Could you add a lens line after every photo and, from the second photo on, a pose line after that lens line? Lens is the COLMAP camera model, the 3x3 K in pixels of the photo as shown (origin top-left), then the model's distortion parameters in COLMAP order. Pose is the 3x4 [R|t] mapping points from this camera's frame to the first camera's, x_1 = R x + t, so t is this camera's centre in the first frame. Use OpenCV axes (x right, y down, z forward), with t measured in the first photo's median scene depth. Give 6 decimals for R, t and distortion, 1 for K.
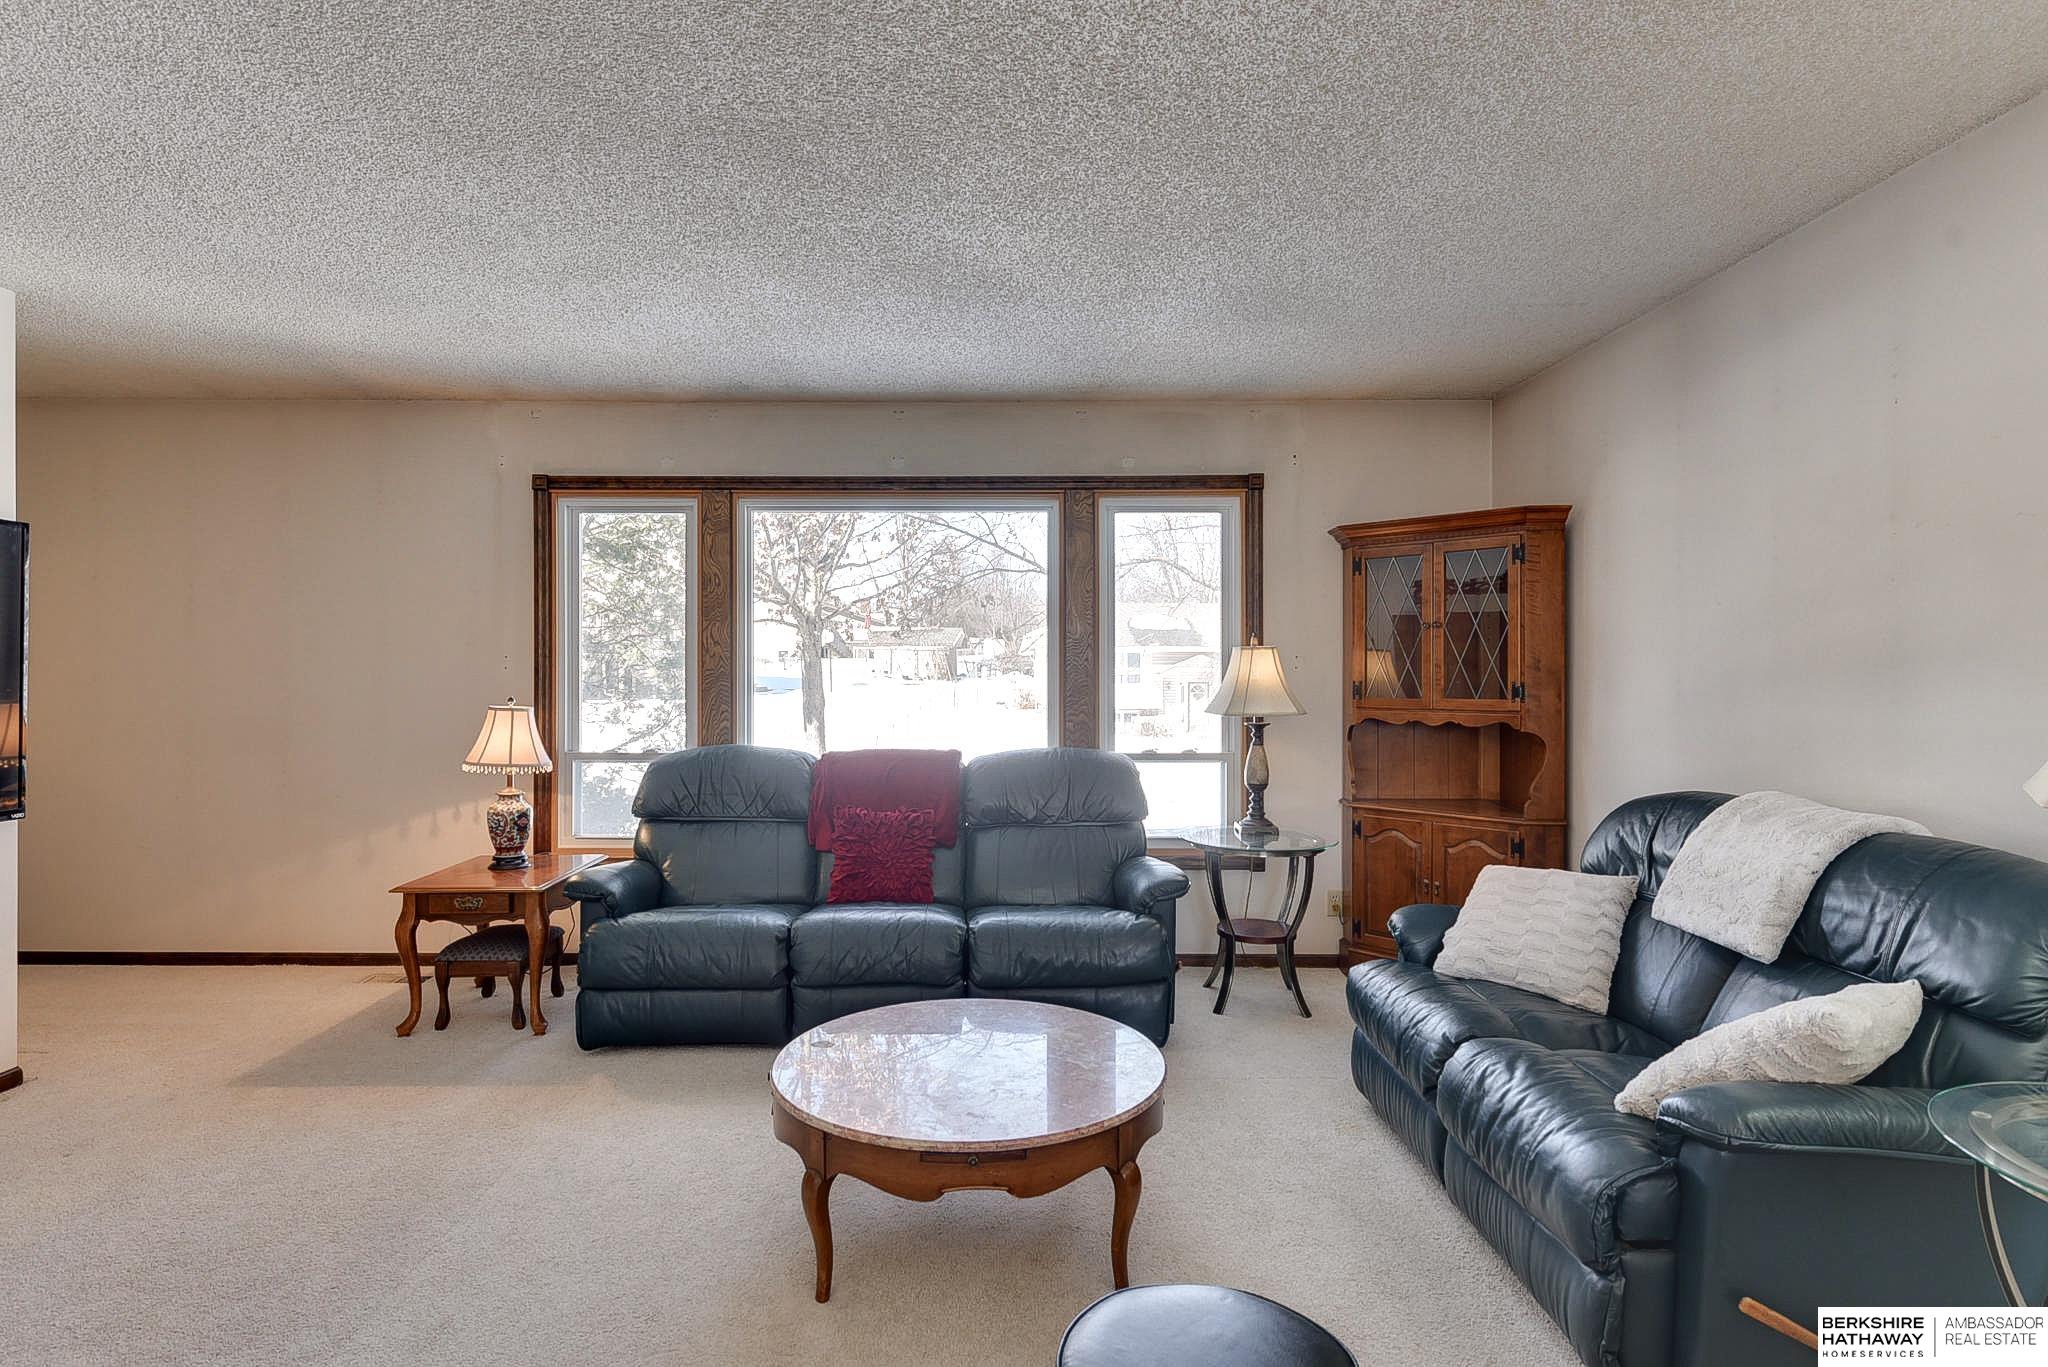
lens RADIAL K [[1104.1, 0, 1024.7], [0, 1104.1, 664.5], [0, 0, 1]] dist [0.016850, -0.005730]
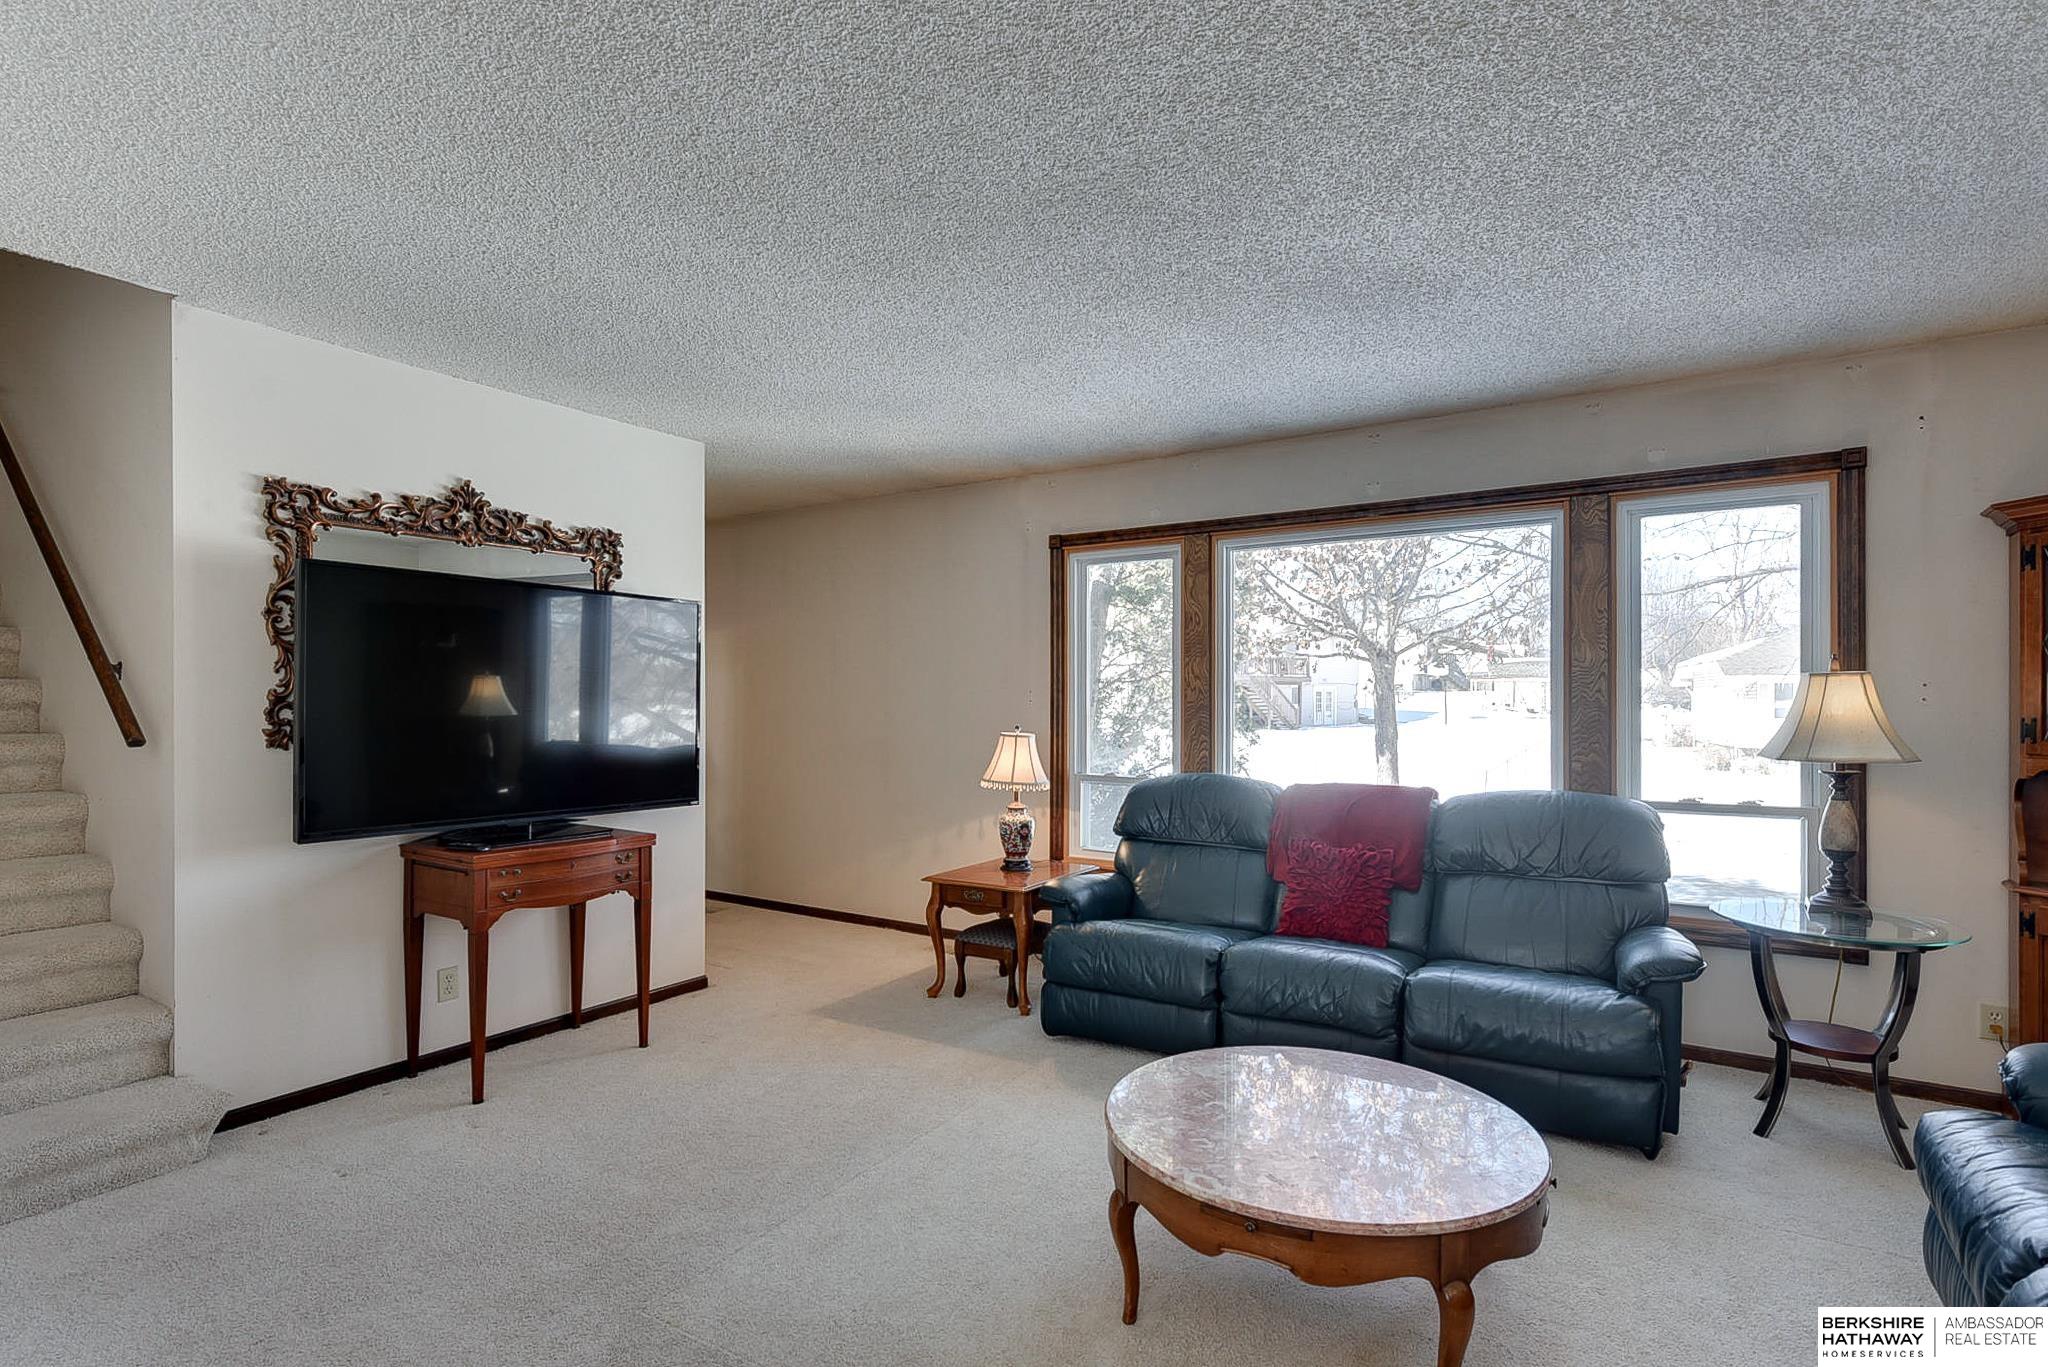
lens RADIAL K [[1026.6, 0, 1021.8], [0, 1026.6, 699.2], [0, 0, 1]] dist [0.005975, -0.000941]
pose [[0.831574, -0.002122, -0.555410, 0.145875], [0.002983, 0.999995, 0.000645, 0.000443], [0.555406, -0.002194, 0.831577, 0.090315]]
